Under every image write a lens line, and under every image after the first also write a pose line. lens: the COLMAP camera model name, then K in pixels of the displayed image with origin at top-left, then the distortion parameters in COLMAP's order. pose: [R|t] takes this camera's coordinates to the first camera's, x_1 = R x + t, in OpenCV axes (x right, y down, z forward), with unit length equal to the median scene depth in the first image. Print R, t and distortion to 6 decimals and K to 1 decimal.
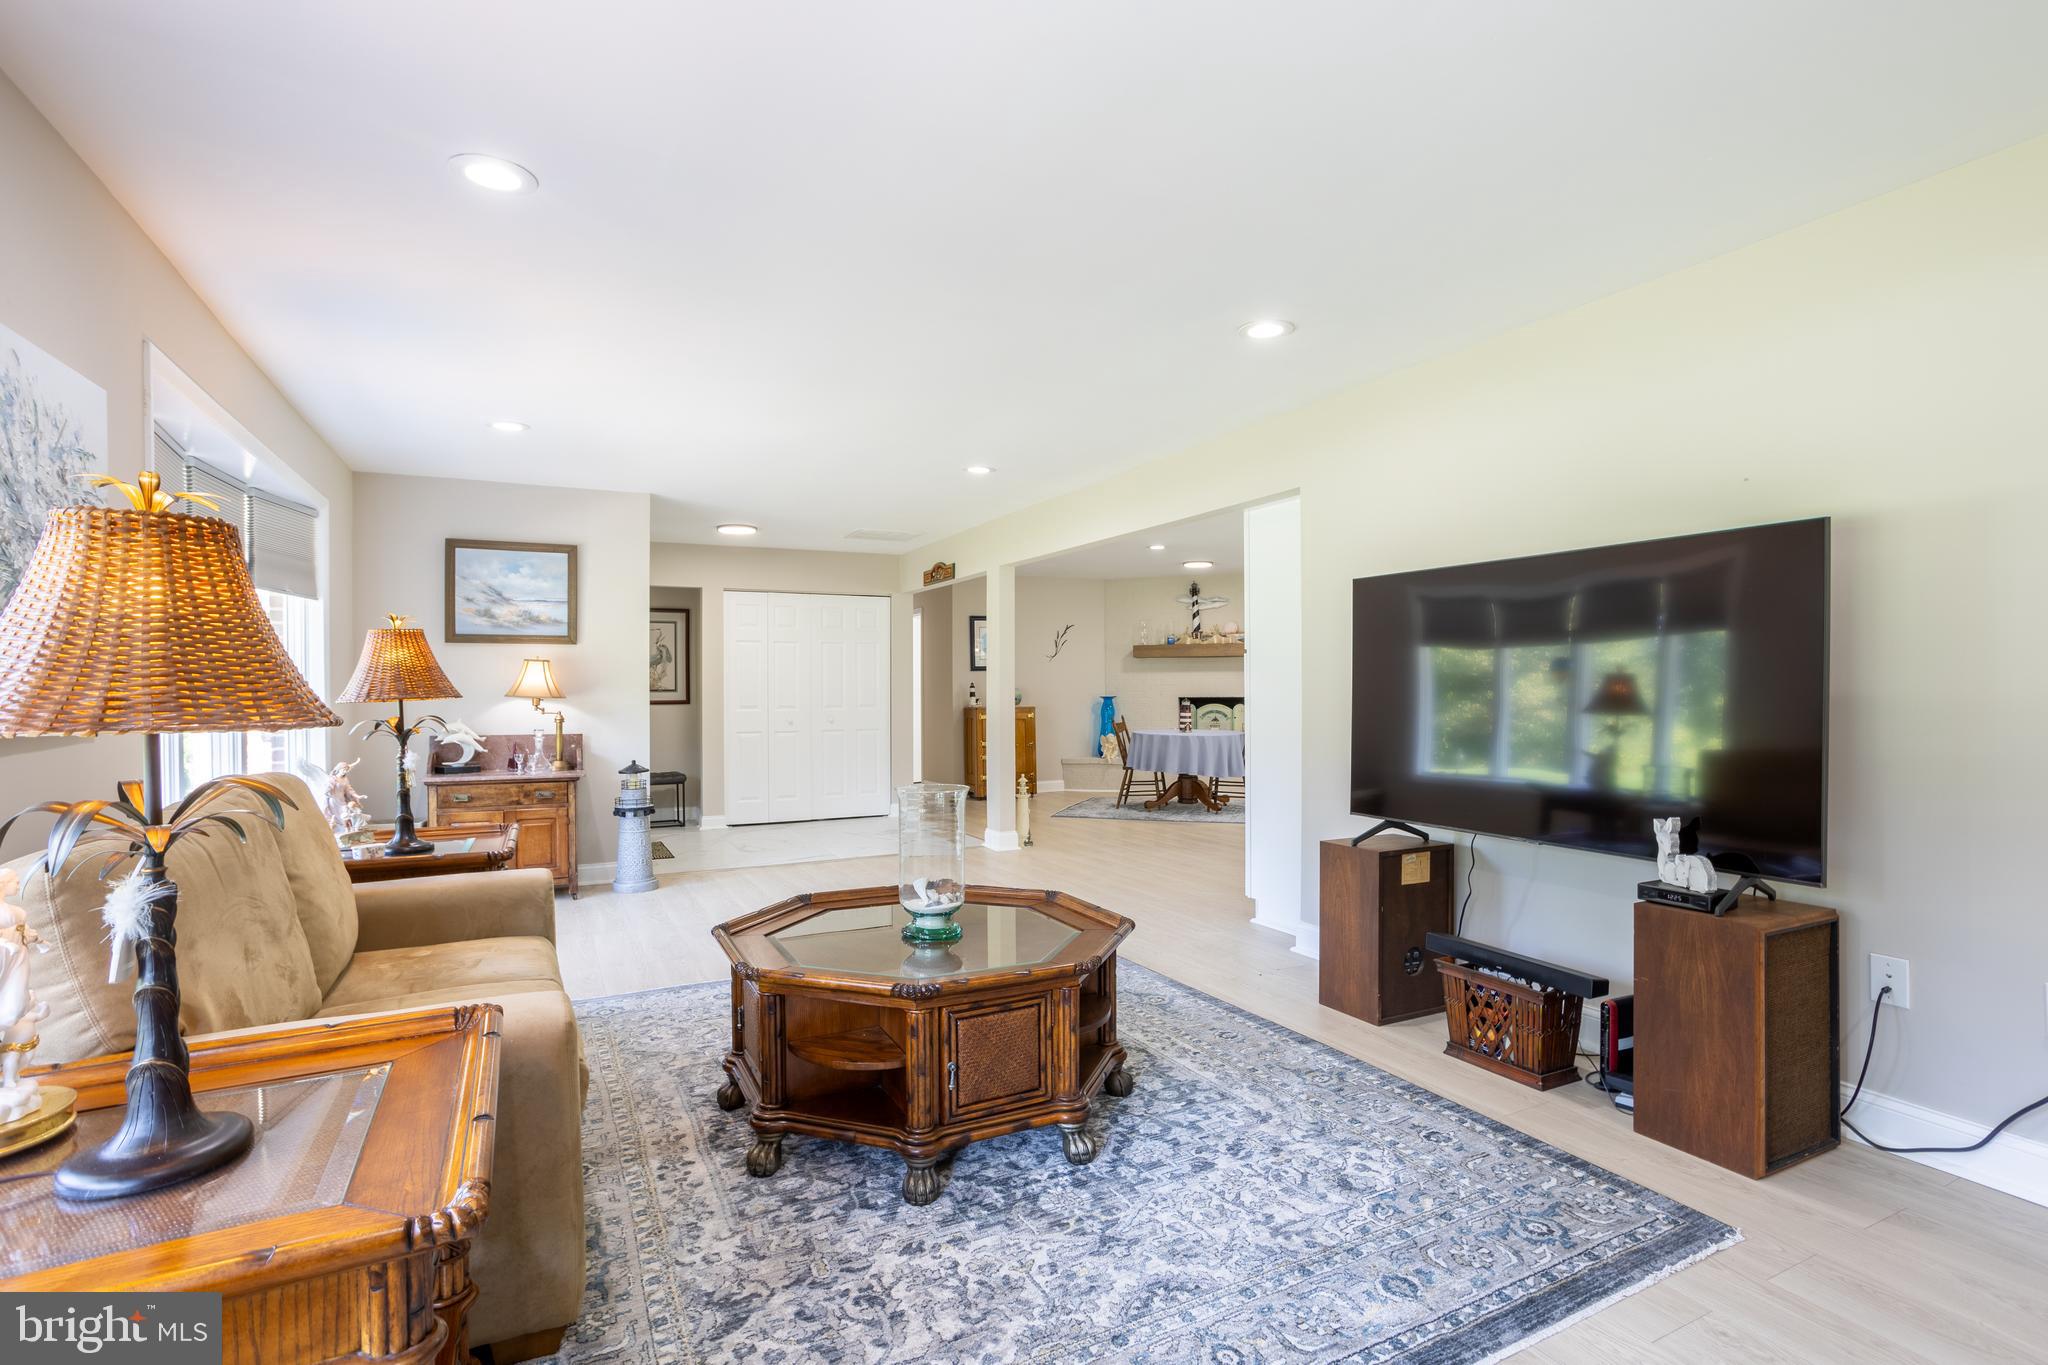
lens RADIAL K [[986.9, 0, 1028.7], [0, 986.9, 693.3], [0, 0, 1]] dist [-0.024649, 0.002612]
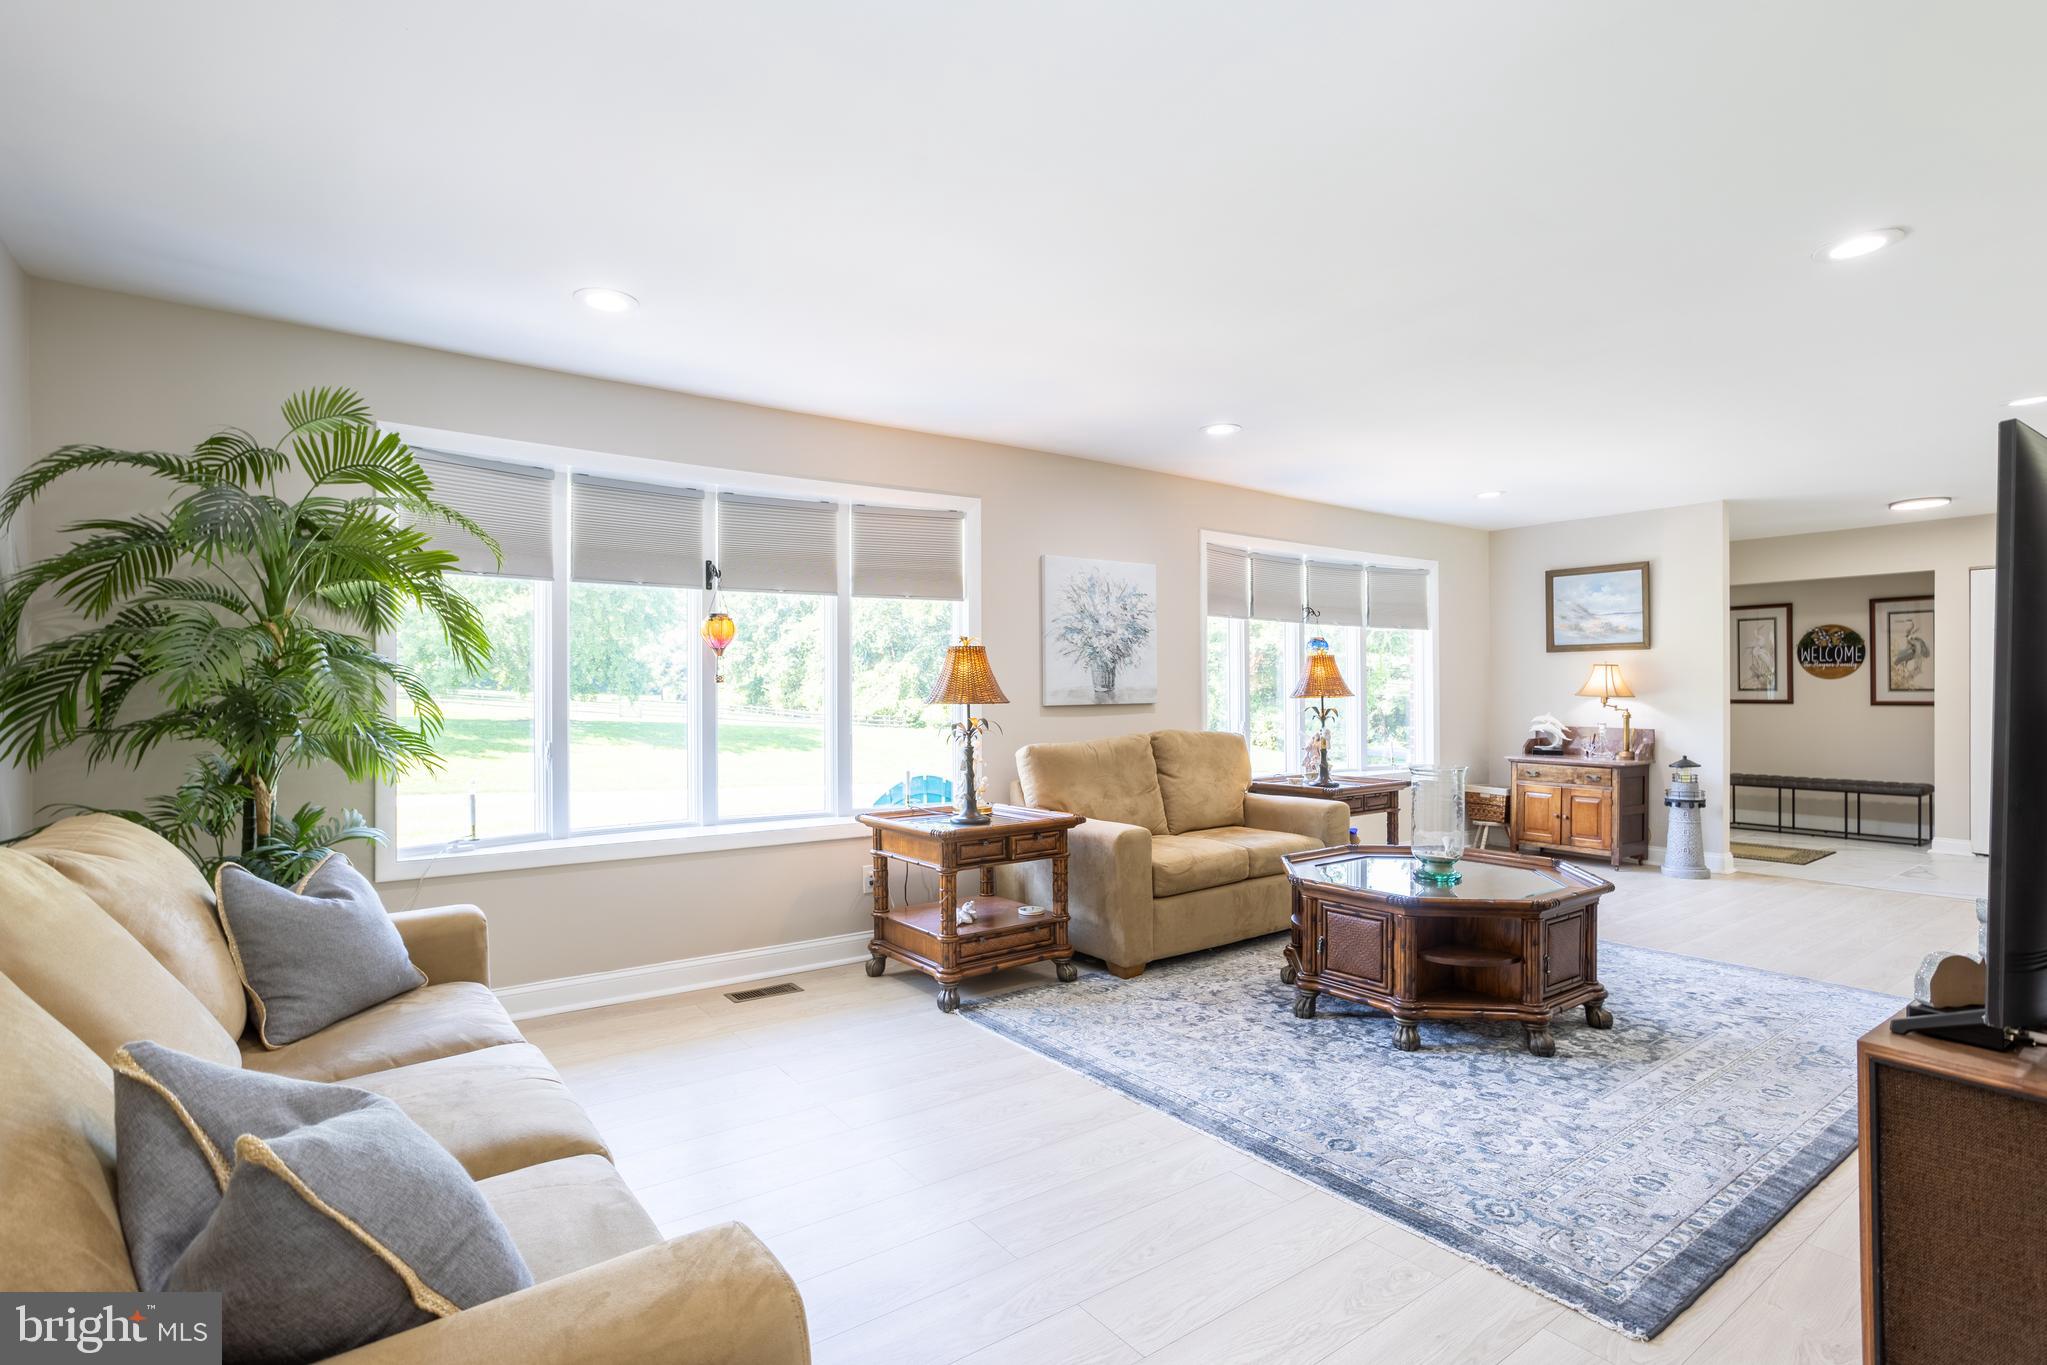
lens RADIAL K [[986.4, 0, 1025.3], [0, 986.4, 686.4], [0, 0, 1]] dist [-0.024649, 0.002612]
pose [[0.160442, 0.002221, -0.987043, 1.099898], [-0.003315, 0.999993, 0.001711, -0.014385], [0.987040, 0.002997, 0.160449, 0.238196]]
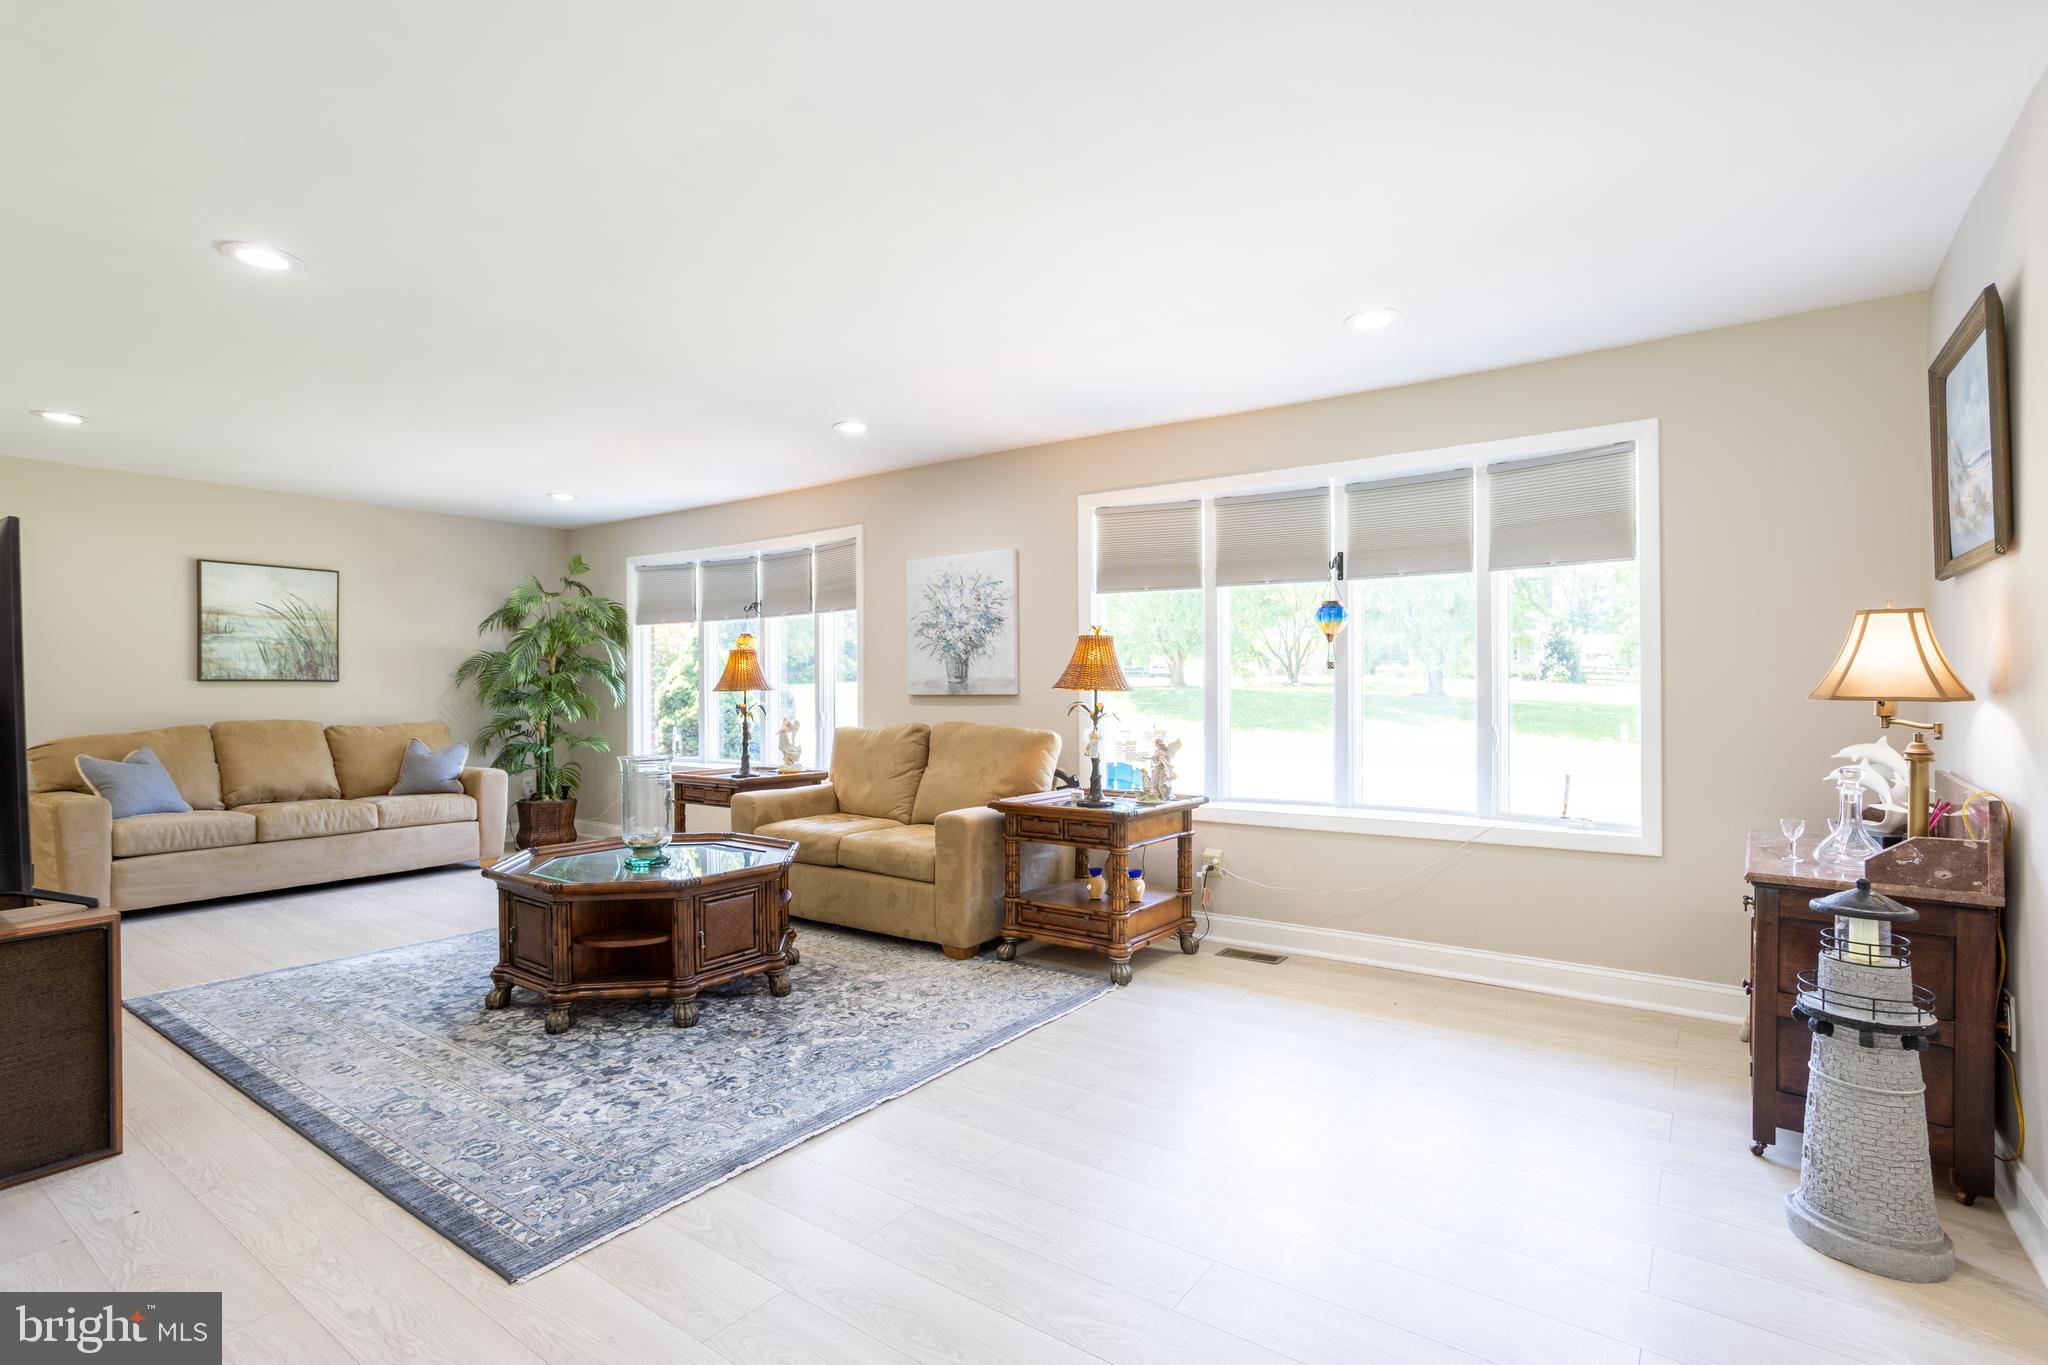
lens RADIAL K [[986.9, 0, 1017.9], [0, 986.9, 677.3], [0, 0, 1]] dist [-0.024649, 0.002612]
pose [[-0.892847, 0.005935, -0.450321, 0.057908], [0.005964, 0.999981, 0.001354, -0.014123], [0.450320, -0.001477, -0.892866, 2.424441]]
